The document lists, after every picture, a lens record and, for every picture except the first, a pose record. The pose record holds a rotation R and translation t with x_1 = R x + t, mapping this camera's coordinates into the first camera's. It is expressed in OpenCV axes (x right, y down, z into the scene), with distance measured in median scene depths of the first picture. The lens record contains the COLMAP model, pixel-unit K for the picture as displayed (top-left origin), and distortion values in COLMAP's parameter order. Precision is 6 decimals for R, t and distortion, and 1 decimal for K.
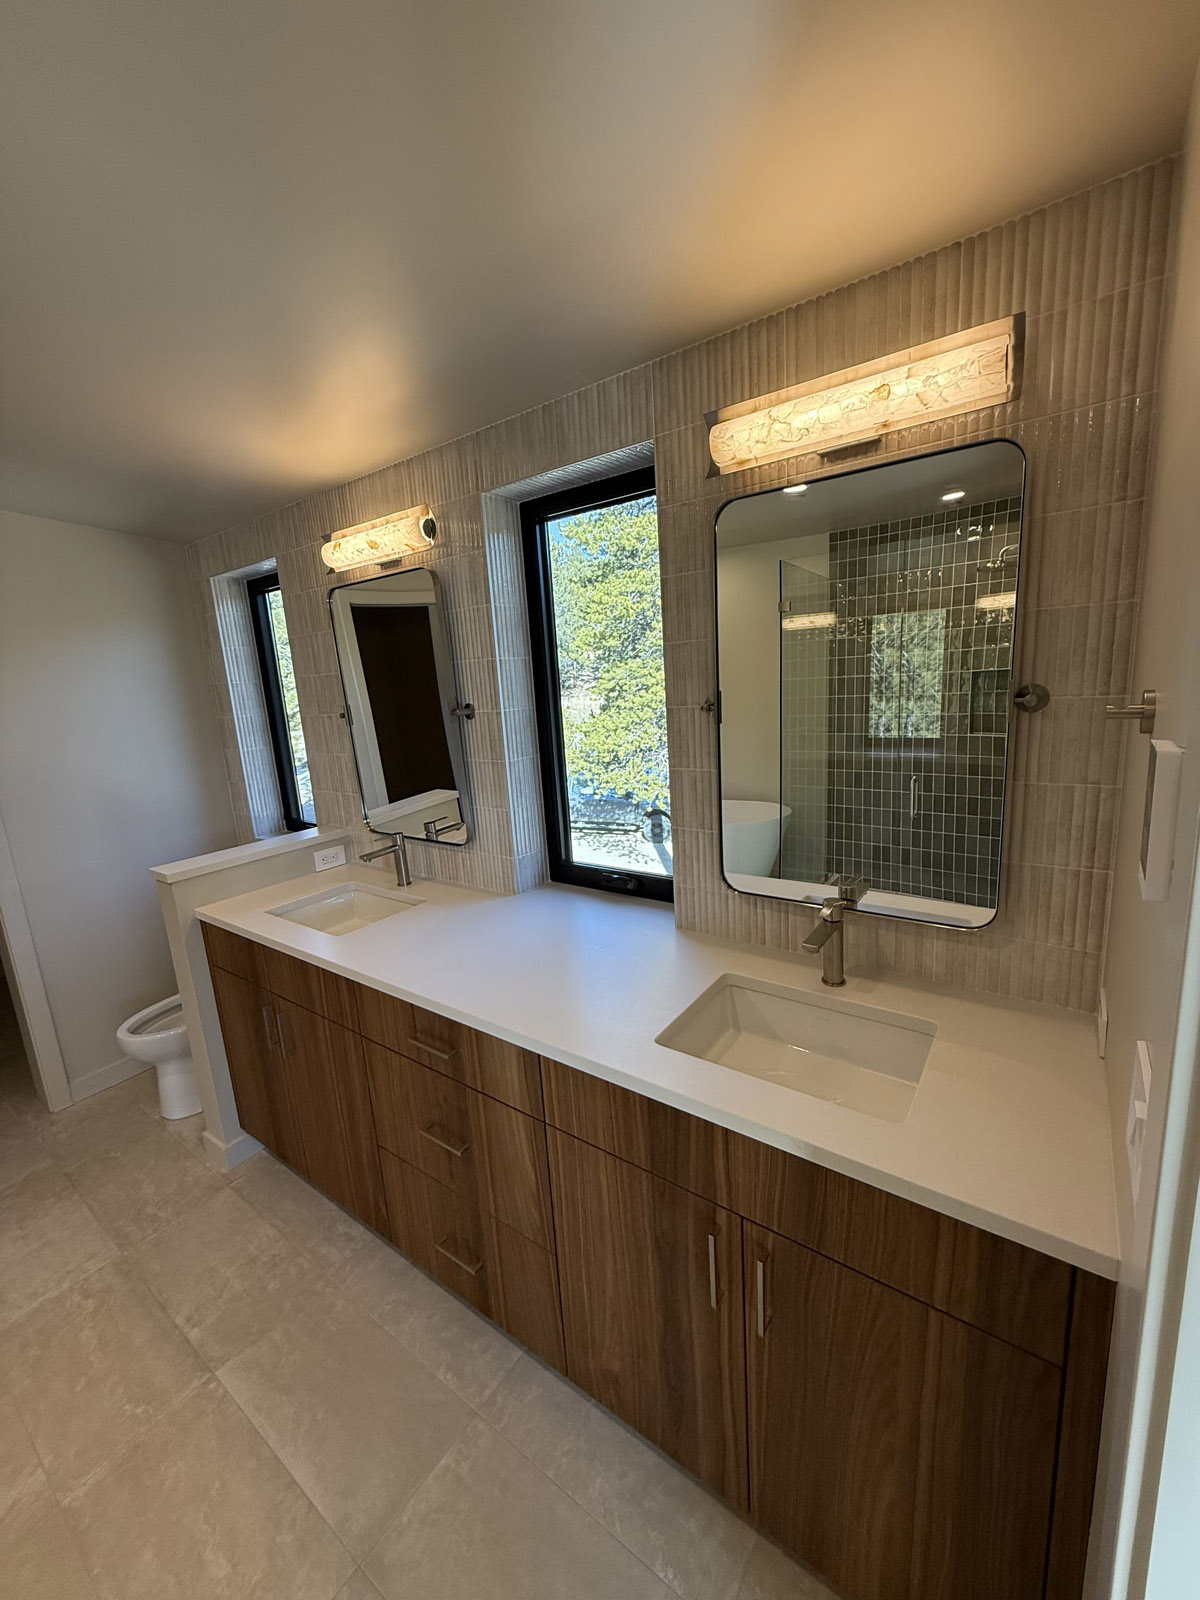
lens RADIAL K [[636.7, 0, 599.4], [0, 636.7, 799.6], [0, 0, 1]] dist [-0.002553, 0.000946]
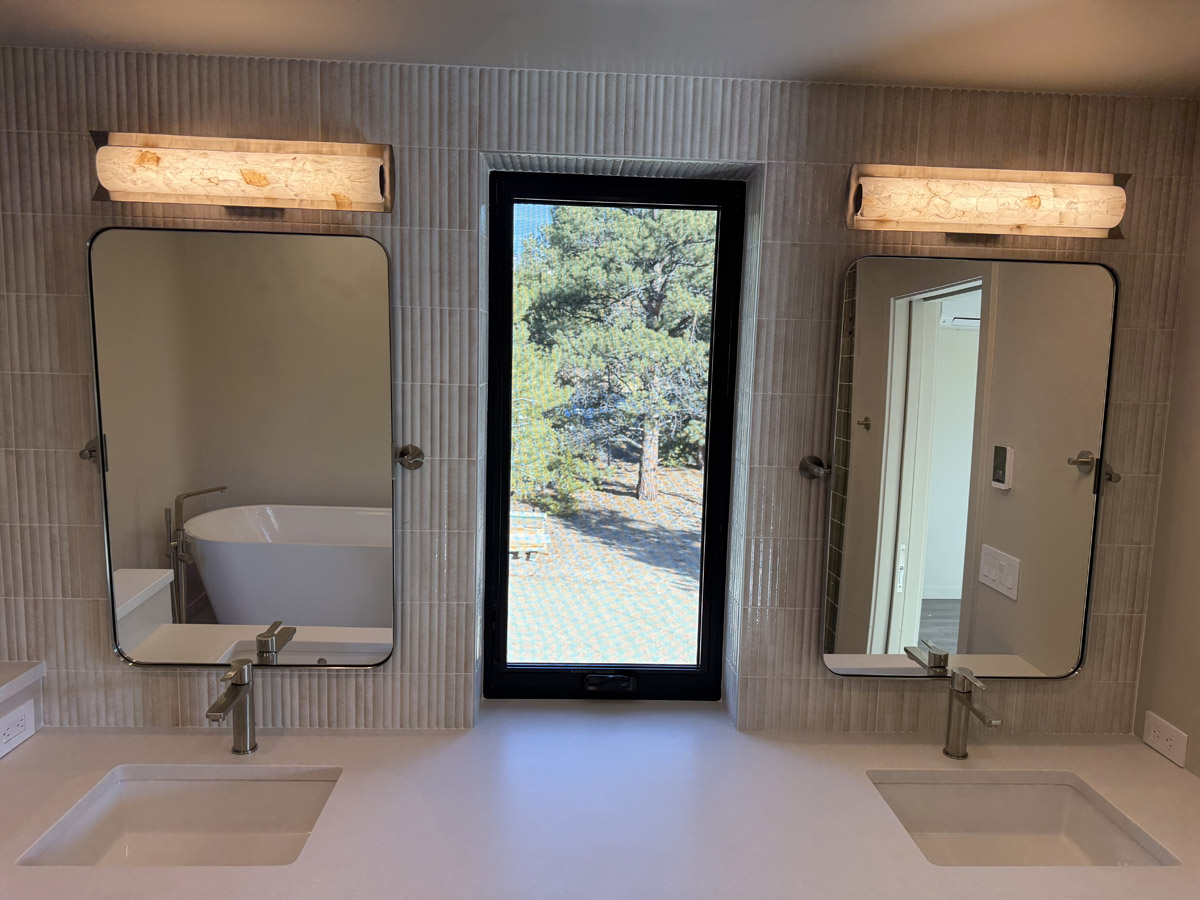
lens RADIAL K [[838.9, 0, 600.9], [0, 838.9, 452.6], [0, 0, 1]] dist [0.038040, -0.043300]
pose [[0.777265, 0.009179, 0.629106, -0.918697], [0.043497, 0.996717, -0.068284, -0.116376], [-0.627668, 0.080439, 0.774314, 0.314411]]
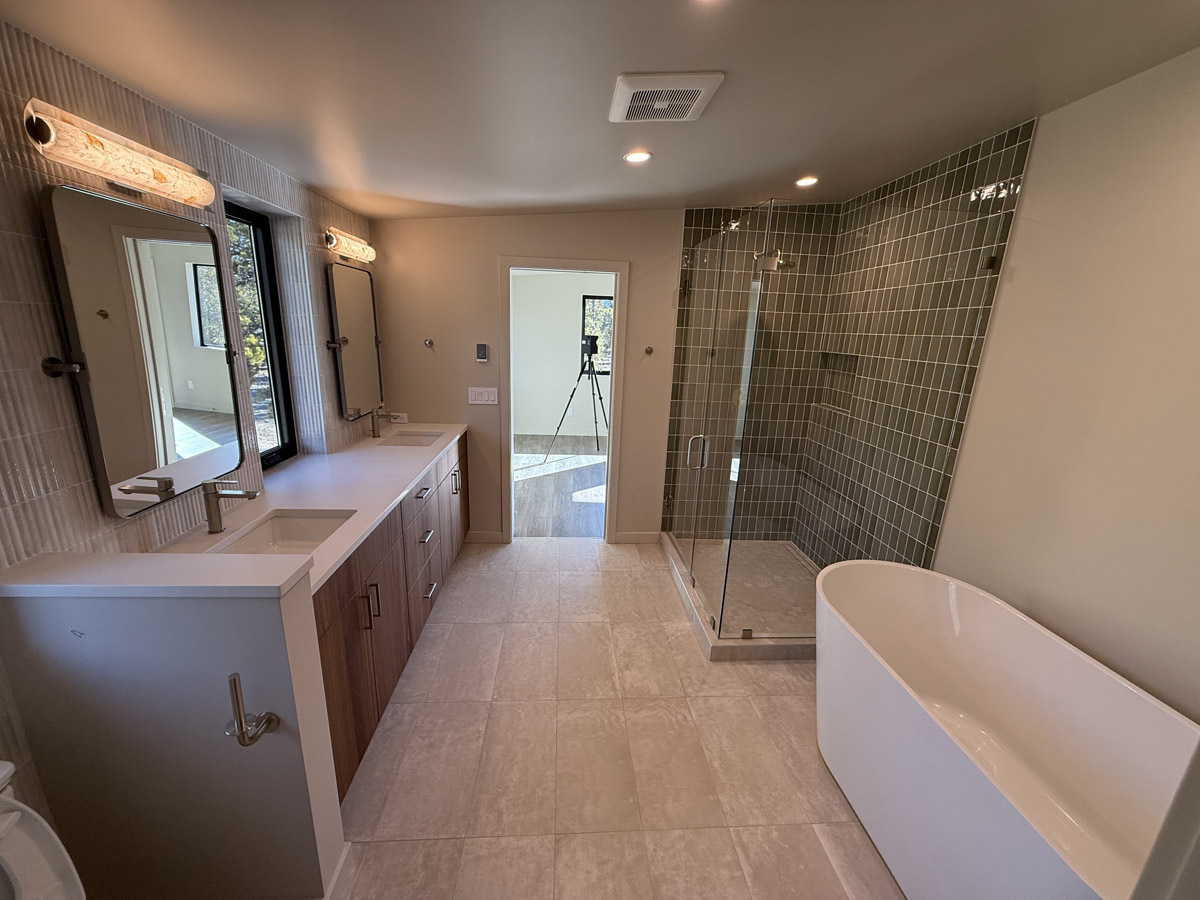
lens RADIAL K [[477.5, 0, 598.7], [0, 477.5, 449.3], [0, 0, 1]] dist [-0.002553, 0.000946]
pose [[-0.646672, -0.150432, 0.747787, -2.069506], [0.149579, 0.936315, 0.317711, -0.226405], [-0.747958, 0.317308, -0.582988, 1.591378]]
